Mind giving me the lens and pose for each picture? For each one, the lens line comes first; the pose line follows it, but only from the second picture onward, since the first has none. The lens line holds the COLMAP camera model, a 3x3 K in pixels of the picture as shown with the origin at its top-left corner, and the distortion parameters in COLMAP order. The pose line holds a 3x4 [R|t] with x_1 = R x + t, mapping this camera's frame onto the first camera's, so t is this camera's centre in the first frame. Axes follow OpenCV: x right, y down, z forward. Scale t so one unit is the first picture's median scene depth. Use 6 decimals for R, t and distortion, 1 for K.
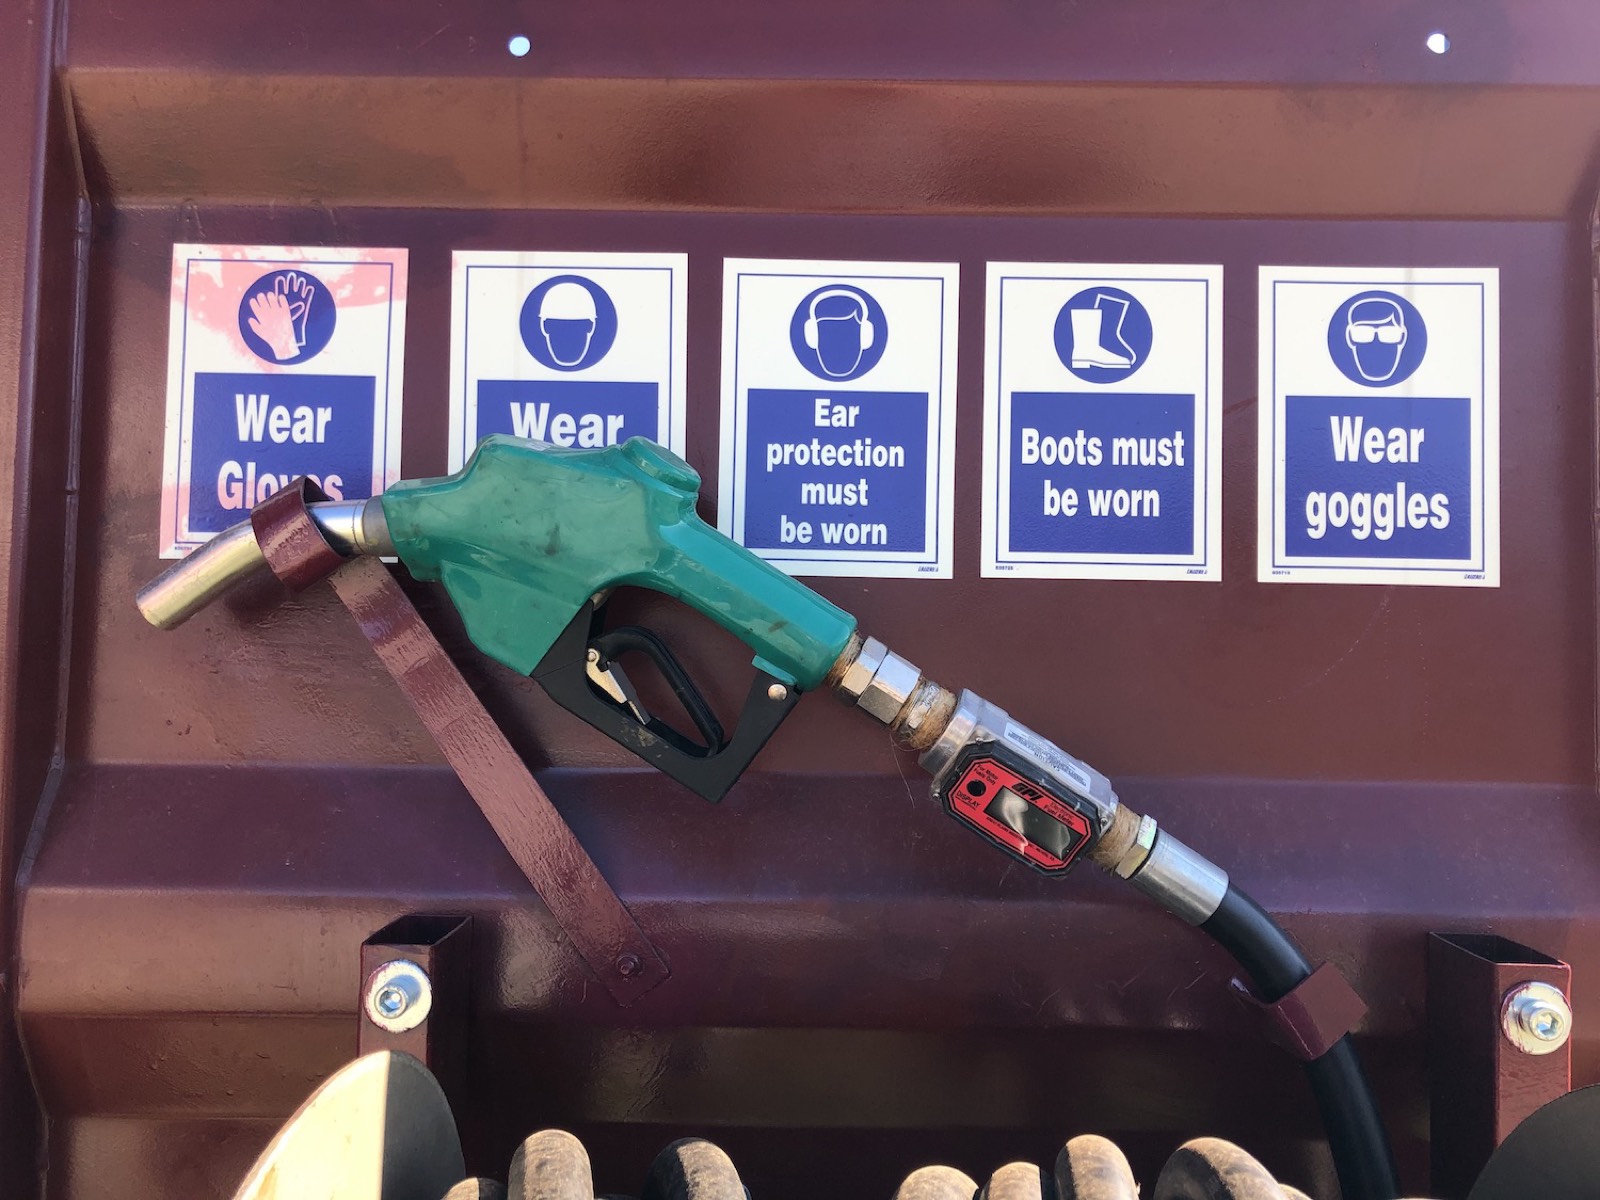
lens RADIAL K [[1334.7, 0, 800.0], [0, 1334.7, 600.0], [0, 0, 1]] dist [0.081214, -0.112144]
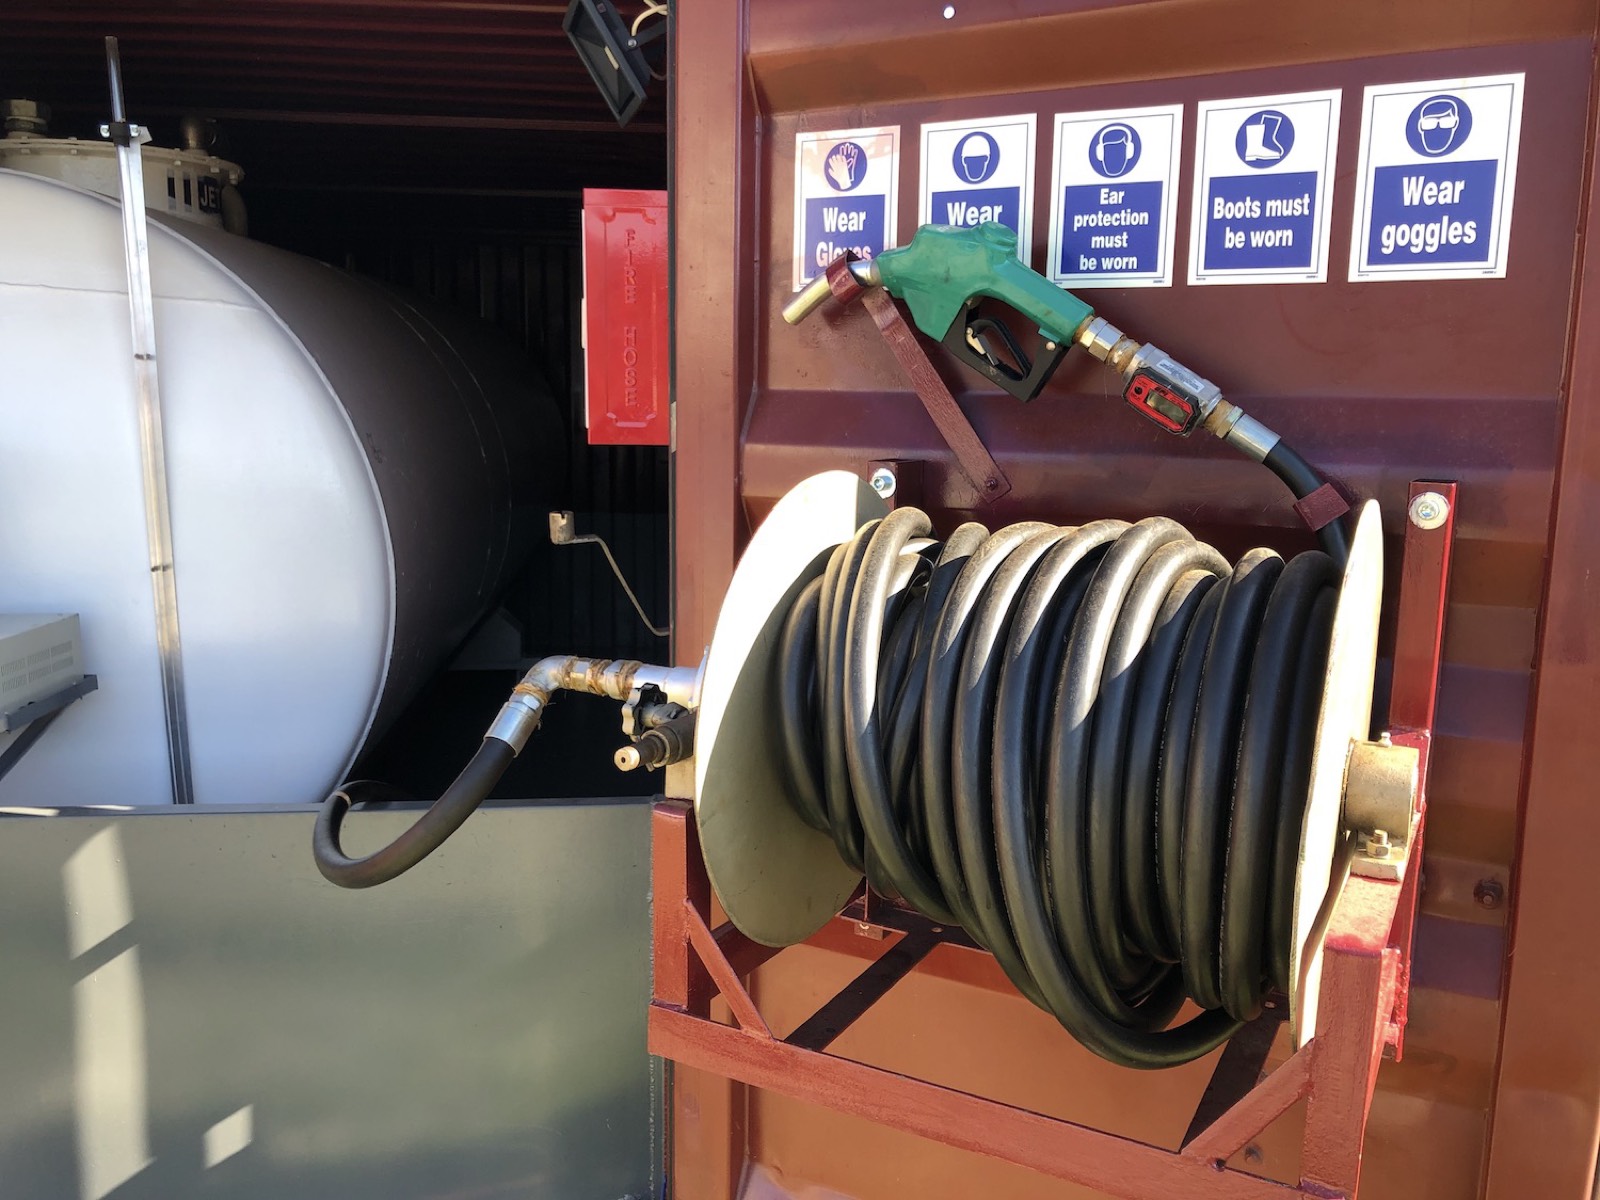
lens RADIAL K [[1326.1, 0, 800.0], [0, 1326.1, 600.0], [0, 0, 1]] dist [-0.087709, 0.151110]
pose [[0.881254, 0.066597, -0.467928, 0.530094], [0.029646, 0.980286, 0.195349, 0.038190], [0.471713, -0.186024, 0.861906, -0.856168]]
